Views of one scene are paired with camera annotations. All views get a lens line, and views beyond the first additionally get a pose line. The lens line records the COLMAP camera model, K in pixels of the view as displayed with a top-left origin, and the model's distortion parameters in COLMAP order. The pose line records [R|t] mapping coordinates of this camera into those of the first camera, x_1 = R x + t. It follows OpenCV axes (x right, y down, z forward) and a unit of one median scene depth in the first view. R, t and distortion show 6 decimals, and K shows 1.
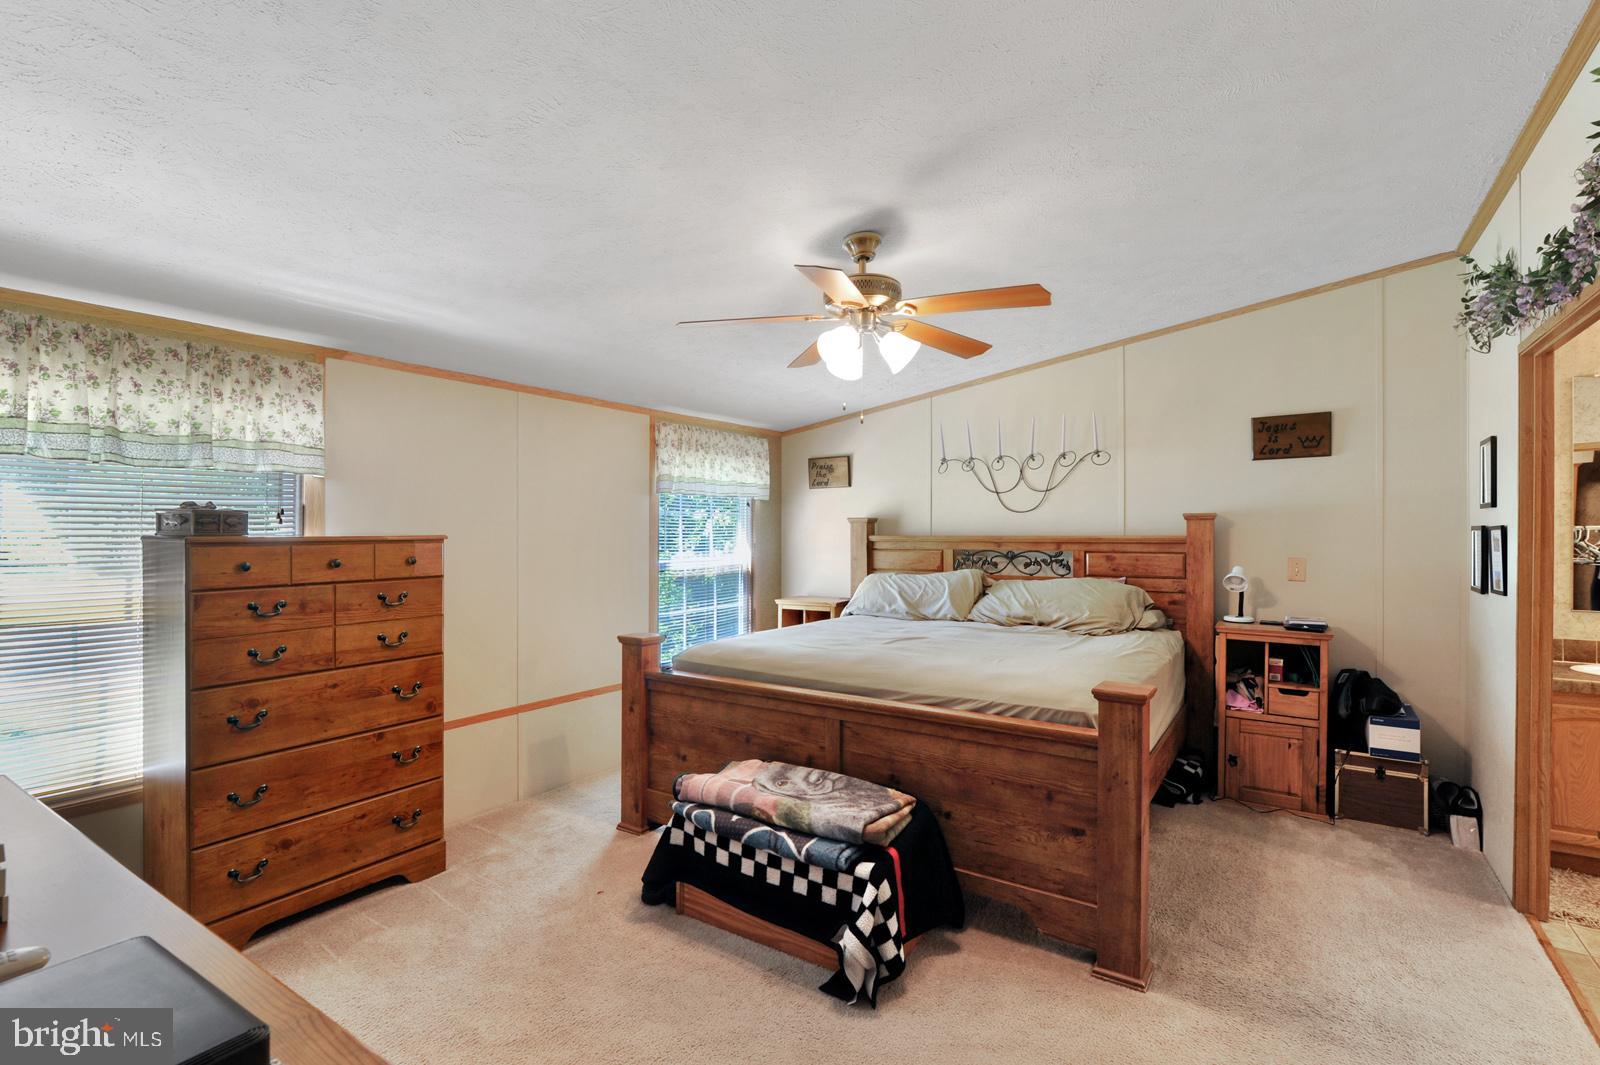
lens RADIAL K [[748.2, 0, 798.3], [0, 748.2, 541.4], [0, 0, 1]] dist [-0.003517, -0.000019]
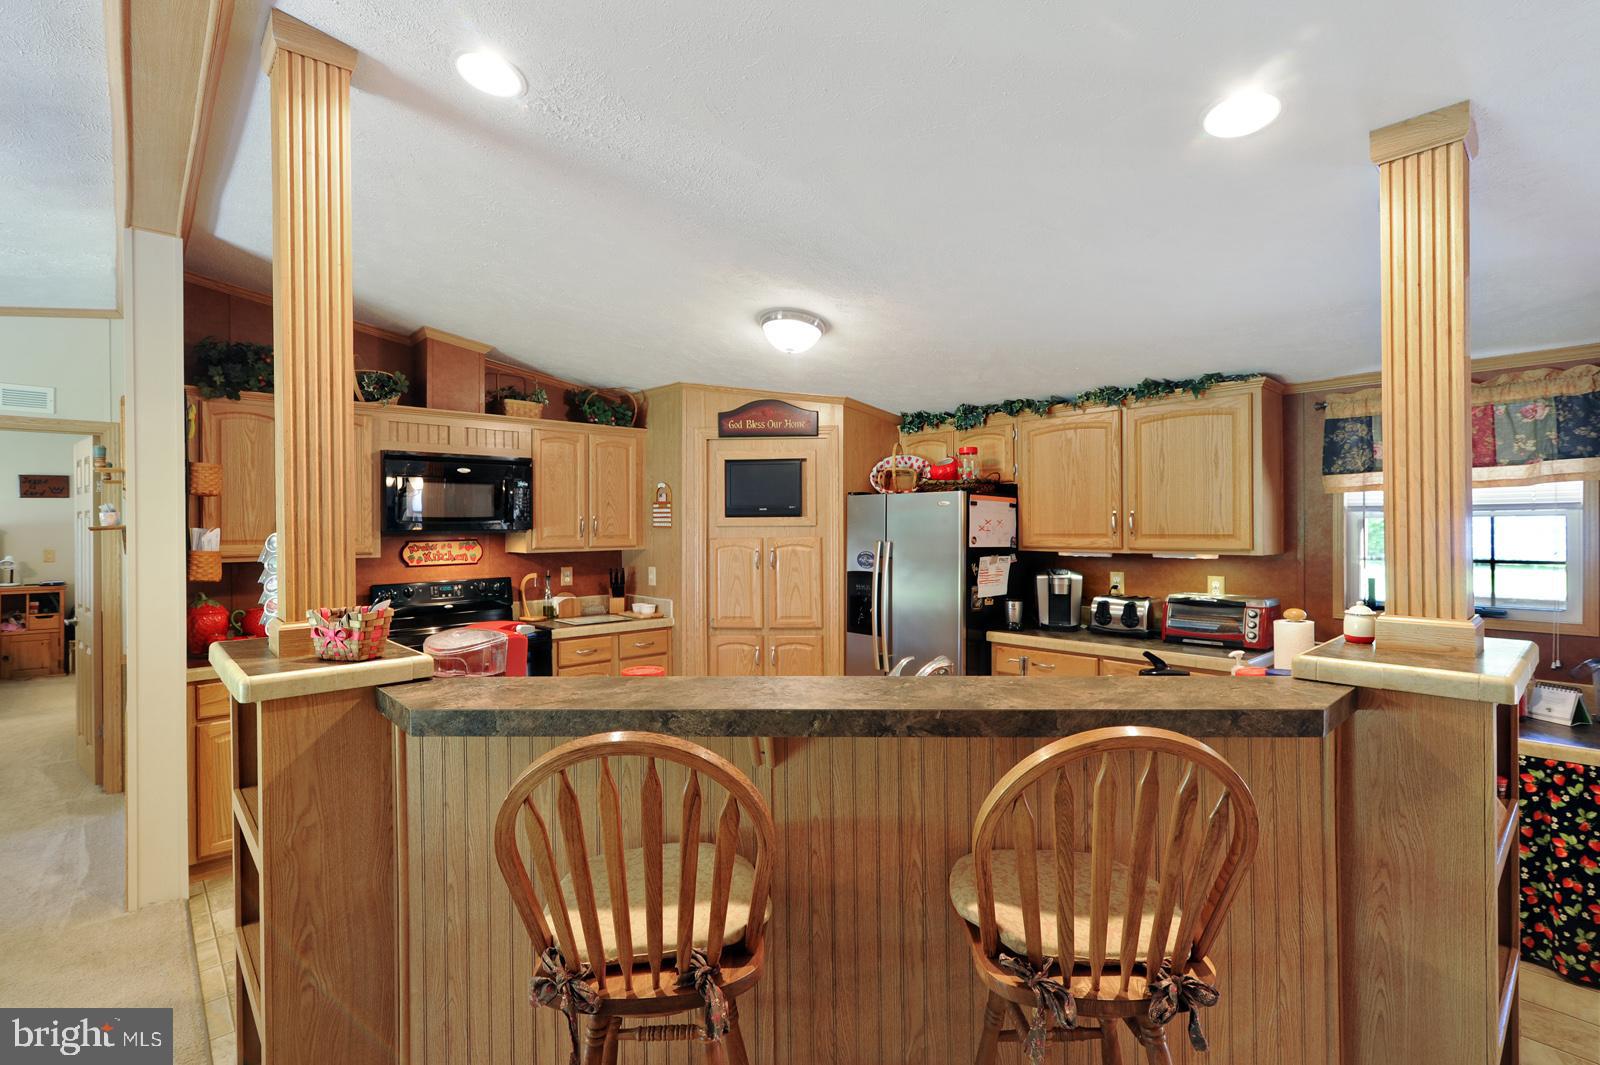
lens RADIAL K [[725.6, 0, 800.0], [0, 725.6, 532.5], [0, 0, 1]] dist [0.000598, 0.000415]
pose [[0.235754, -0.007229, 0.971786, -0.668999], [0.010533, 0.999933, 0.004884, -0.011695], [-0.971756, 0.009085, 0.235815, -1.274130]]
